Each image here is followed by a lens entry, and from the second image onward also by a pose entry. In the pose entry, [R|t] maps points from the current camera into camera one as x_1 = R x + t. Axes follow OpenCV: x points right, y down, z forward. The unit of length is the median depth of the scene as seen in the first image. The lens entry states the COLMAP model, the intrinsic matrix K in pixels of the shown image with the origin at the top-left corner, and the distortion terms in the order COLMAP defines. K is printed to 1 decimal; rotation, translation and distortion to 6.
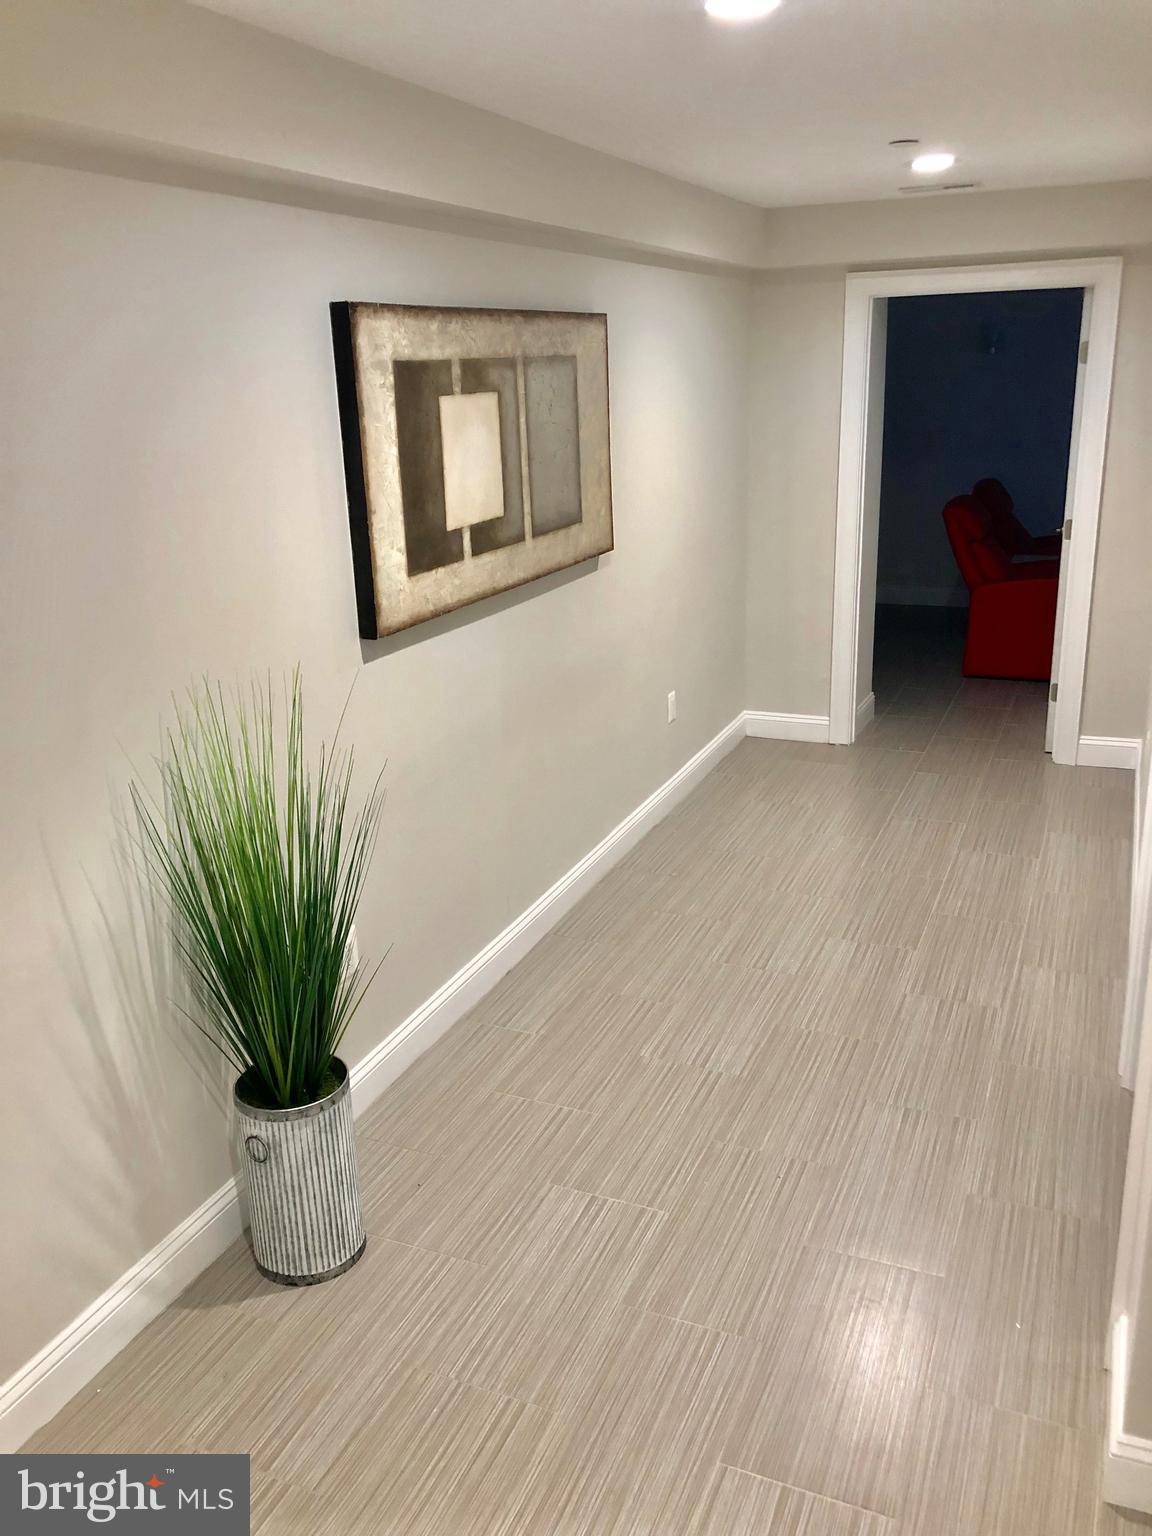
lens RADIAL K [[1273.2, 0, 583.0], [0, 1273.2, 769.2], [0, 0, 1]] dist [0.000050, -0.011380]
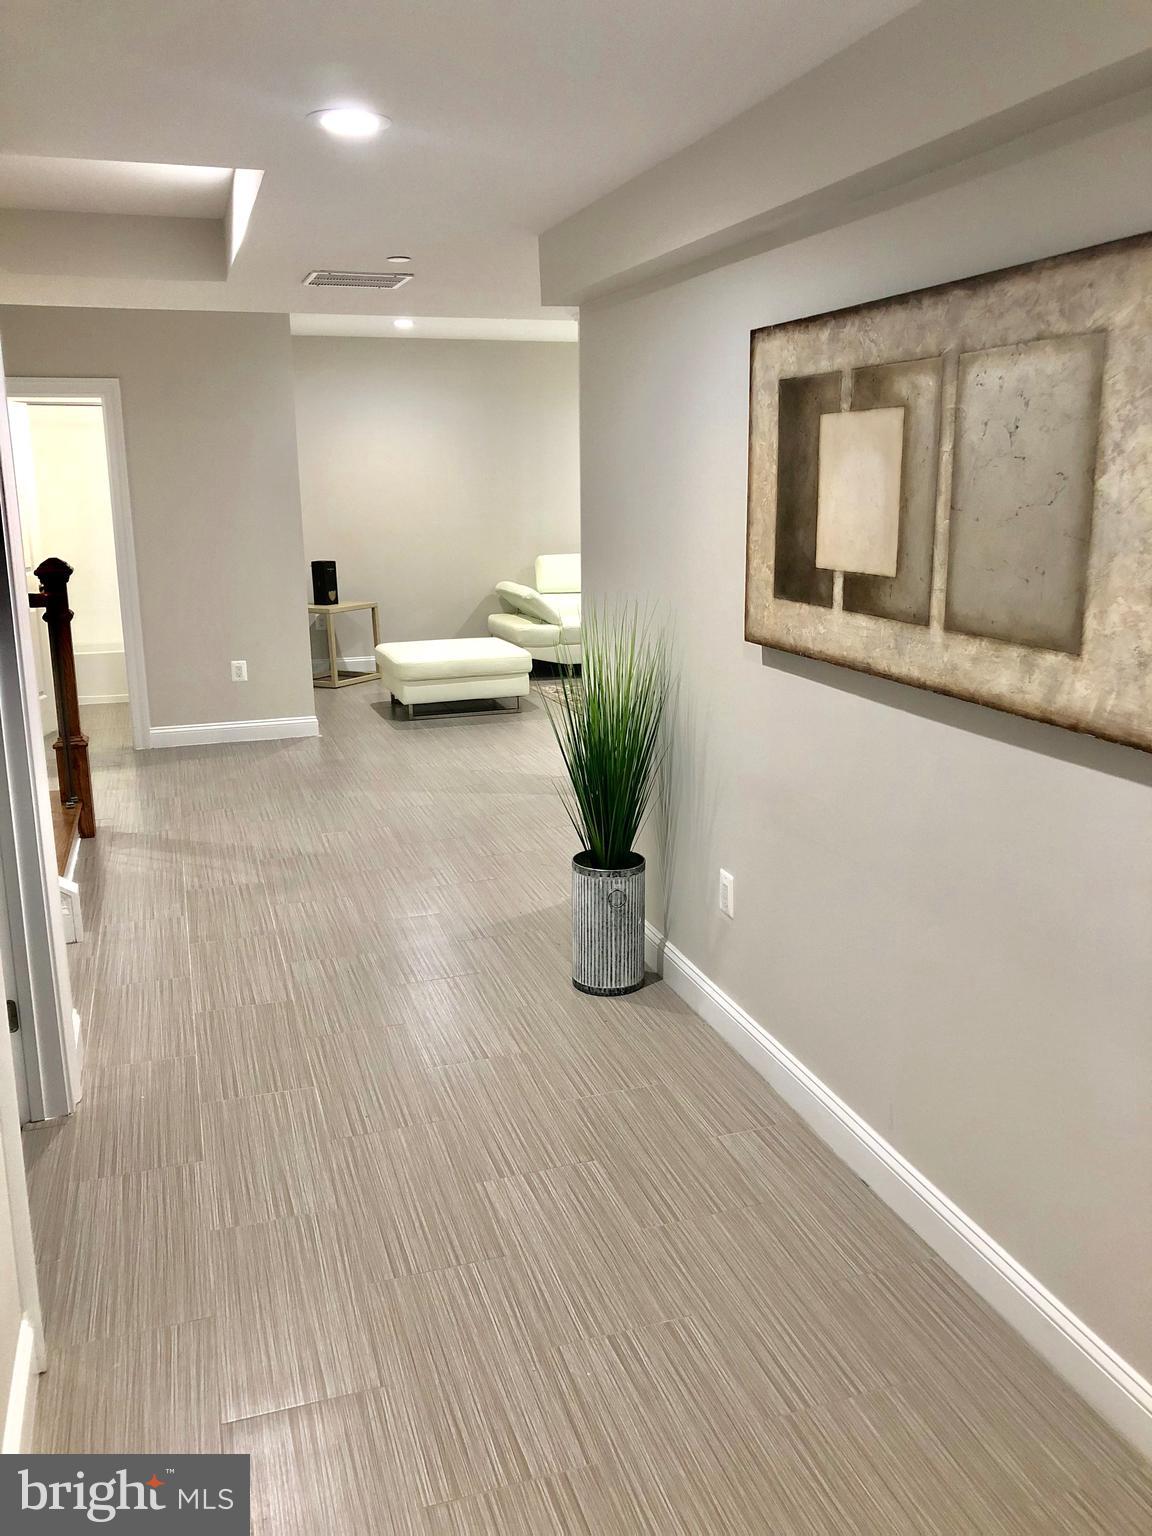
lens RADIAL K [[1273.2, 0, 583.0], [0, 1273.2, 769.2], [0, 0, 1]] dist [0.000050, -0.011380]
pose [[-0.755726, 0.179071, -0.629930, 0.584507], [-0.175059, 0.871648, 0.457803, -0.432907], [0.631057, 0.456248, -0.627379, 1.490452]]
